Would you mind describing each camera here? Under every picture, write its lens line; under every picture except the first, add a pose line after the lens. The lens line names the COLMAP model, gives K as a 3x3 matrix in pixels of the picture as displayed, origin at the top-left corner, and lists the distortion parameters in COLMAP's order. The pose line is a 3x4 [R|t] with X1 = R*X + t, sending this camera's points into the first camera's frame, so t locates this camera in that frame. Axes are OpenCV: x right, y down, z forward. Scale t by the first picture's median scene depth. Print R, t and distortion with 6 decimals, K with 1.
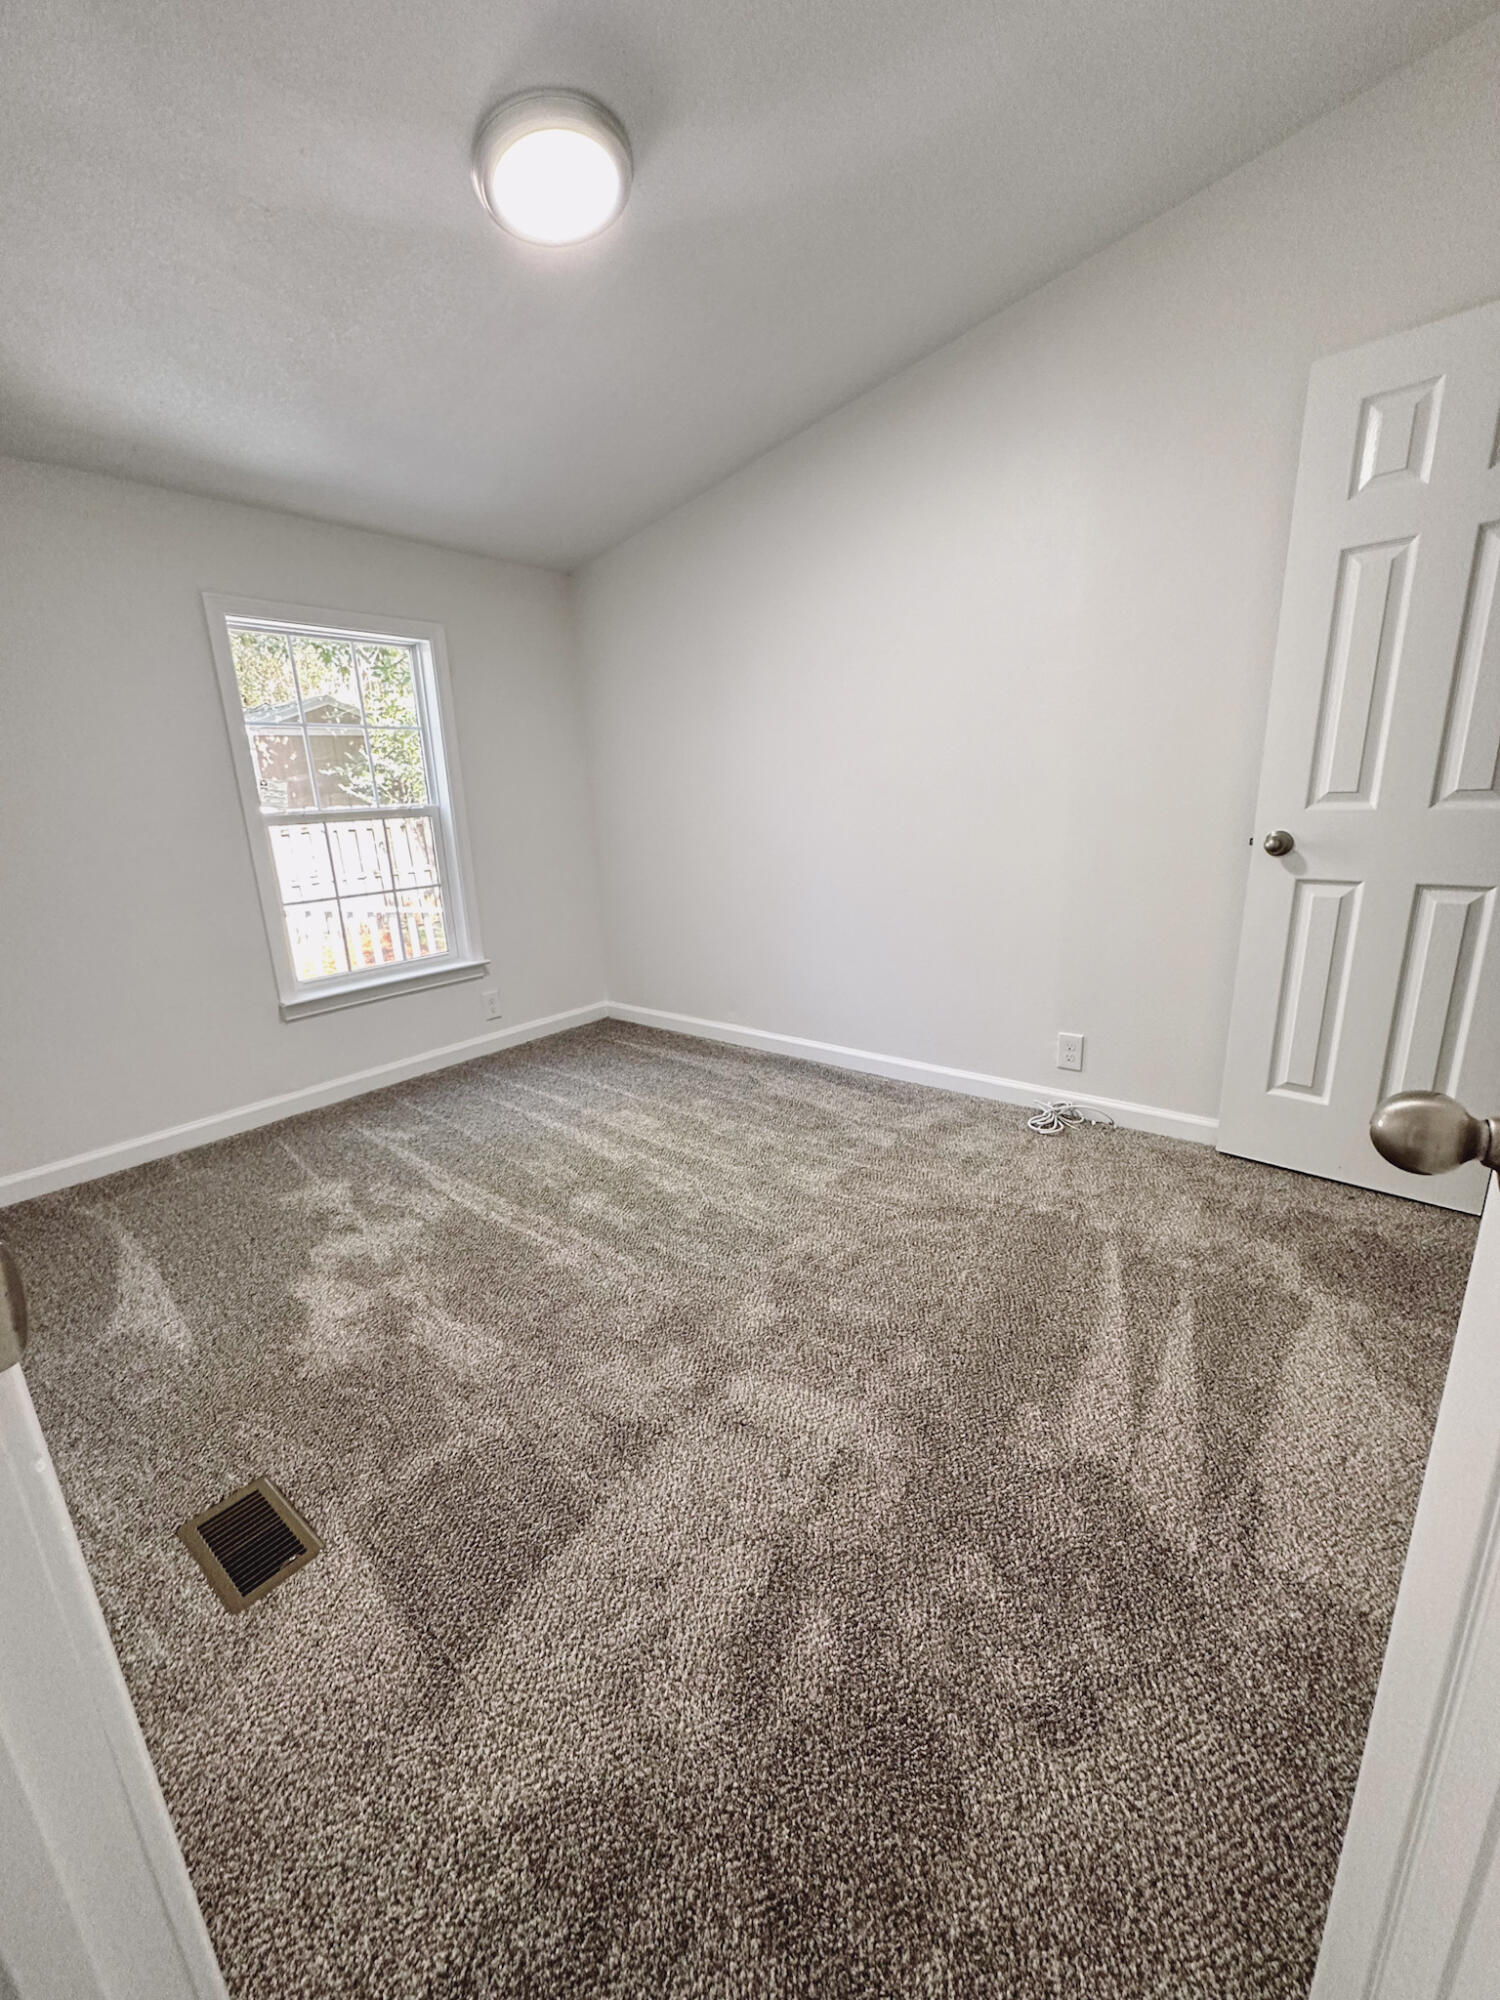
lens RADIAL K [[797.9, 0, 748.2], [0, 797.9, 1000.7], [0, 0, 1]] dist [-0.002737, 0.000399]
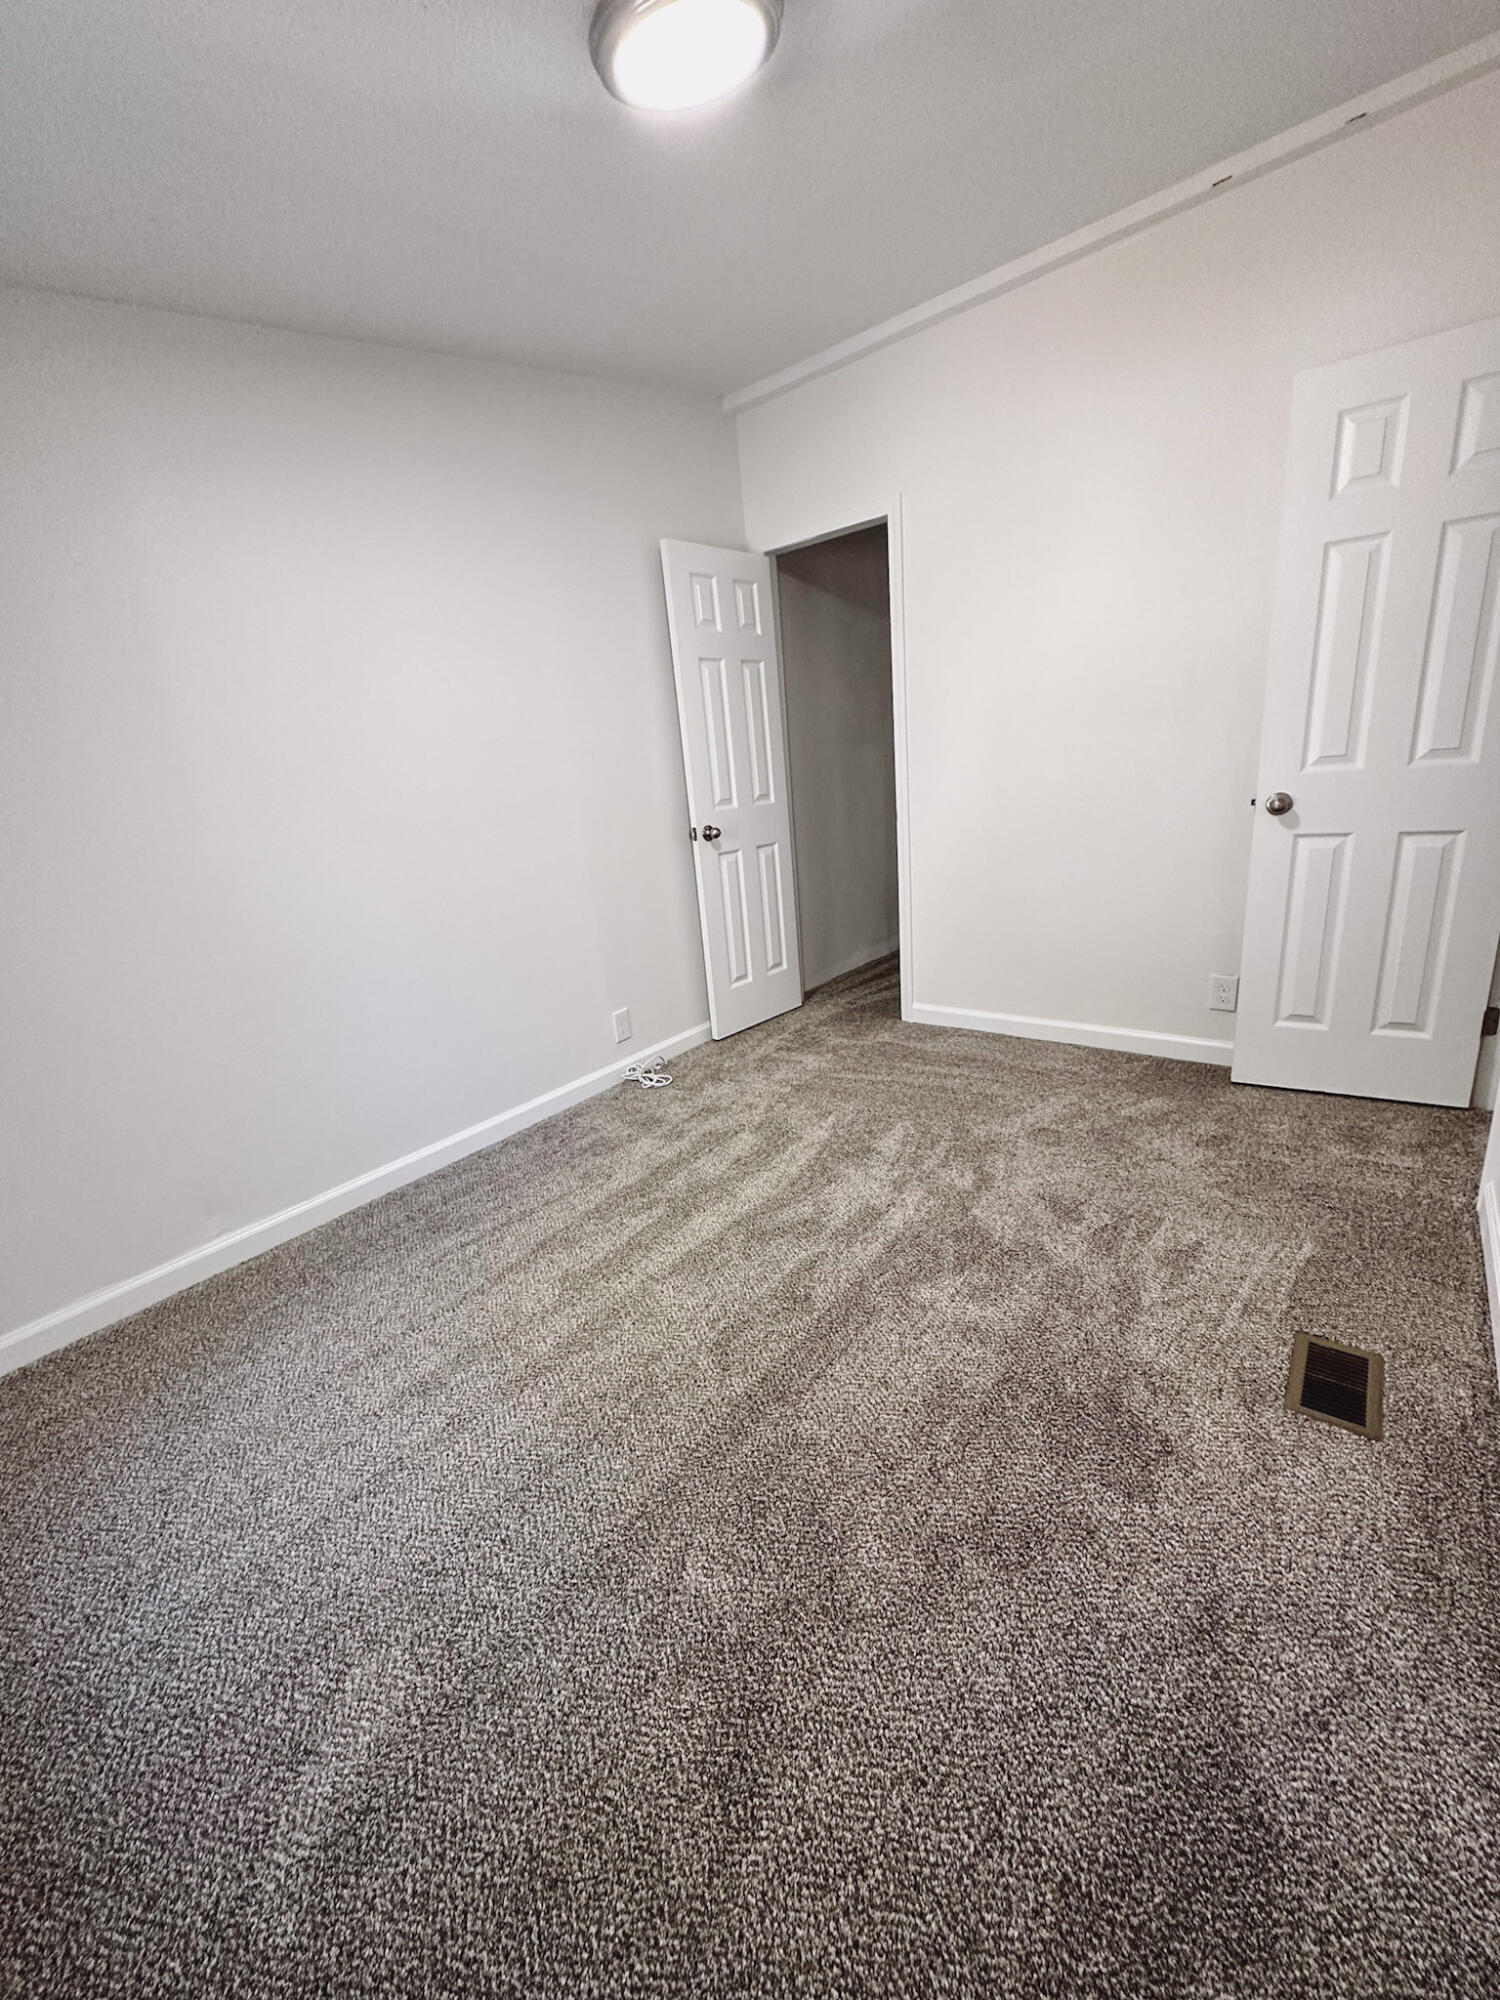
lens RADIAL K [[797.9, 0, 748.2], [0, 797.9, 1000.7], [0, 0, 1]] dist [-0.002737, 0.000399]
pose [[-0.019437, -0.233015, 0.972279, -0.837591], [0.340800, 0.912680, 0.225545, -0.193679], [-0.939935, 0.335736, 0.061672, 0.818310]]
